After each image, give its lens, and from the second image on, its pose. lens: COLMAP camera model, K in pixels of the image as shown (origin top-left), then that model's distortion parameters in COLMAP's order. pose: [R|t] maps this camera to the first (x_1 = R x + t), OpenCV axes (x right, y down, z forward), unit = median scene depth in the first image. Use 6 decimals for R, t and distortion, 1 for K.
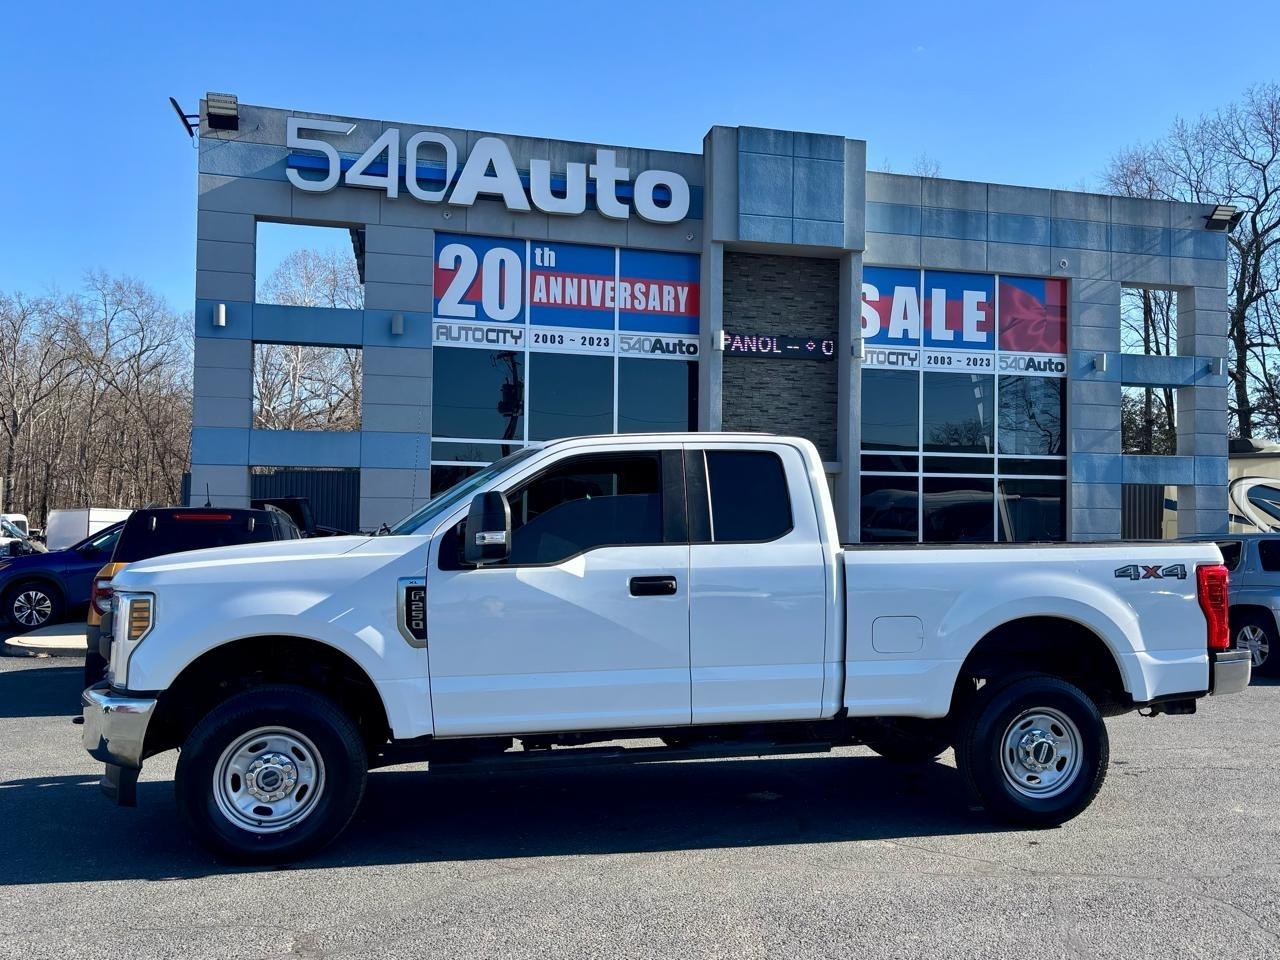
lens RADIAL K [[1042.5, 0, 695.6], [0, 1042.5, 482.8], [0, 0, 1]] dist [0.132783, -0.255547]
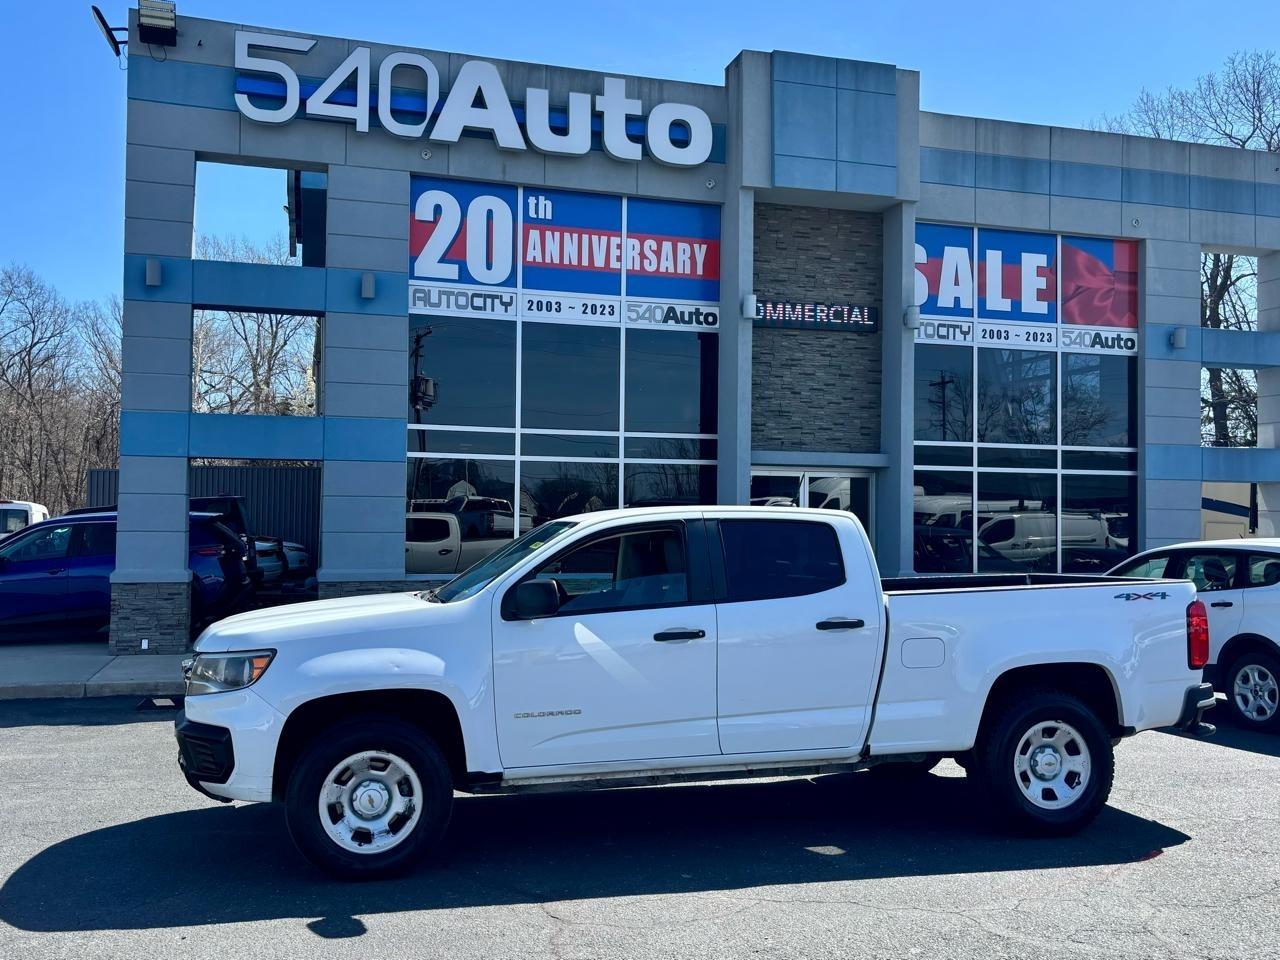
lens RADIAL K [[1056.1, 0, 603.9], [0, 1056.1, 485.9], [0, 0, 1]] dist [0.095545, -0.165528]
pose [[0.999949, 0.000504, 0.010111, -0.099742], [-0.000556, 0.999987, 0.005102, 0.001386], [-0.010109, -0.005108, 0.999936, 0.154361]]
